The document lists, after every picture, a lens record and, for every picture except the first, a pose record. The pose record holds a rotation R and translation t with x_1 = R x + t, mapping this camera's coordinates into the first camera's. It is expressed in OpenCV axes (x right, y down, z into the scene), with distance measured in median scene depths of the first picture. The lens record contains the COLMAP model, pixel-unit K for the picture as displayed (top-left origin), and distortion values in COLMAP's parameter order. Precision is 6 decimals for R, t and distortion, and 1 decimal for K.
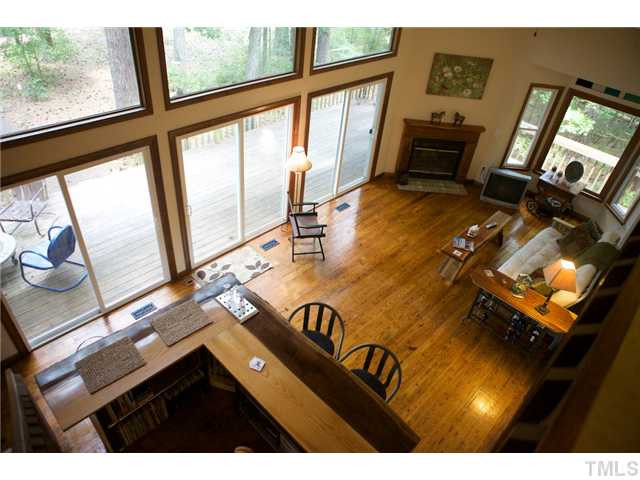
lens RADIAL K [[436.0, 0, 320.0], [0, 436.0, 240.0], [0, 0, 1]] dist [-0.105444, 0.080753]
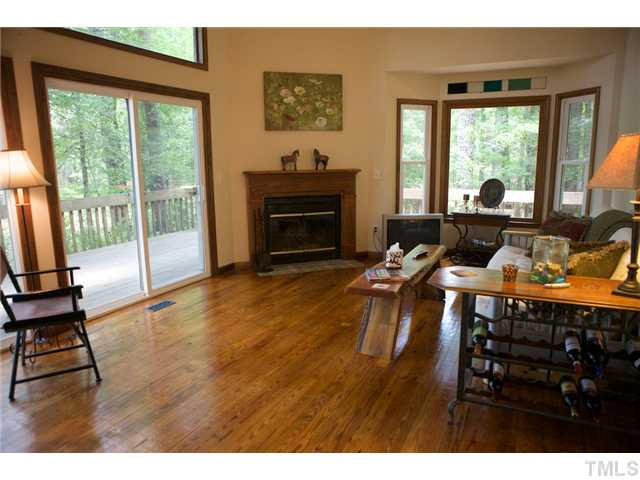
lens RADIAL K [[436.0, 0, 320.0], [0, 436.0, 240.0], [0, 0, 1]] dist [-0.105444, 0.080753]
pose [[0.945272, -0.150235, 0.289639, 0.101745], [0.268486, 0.862569, -0.428825, 0.144056], [-0.185409, 0.483120, 0.855698, 0.476197]]
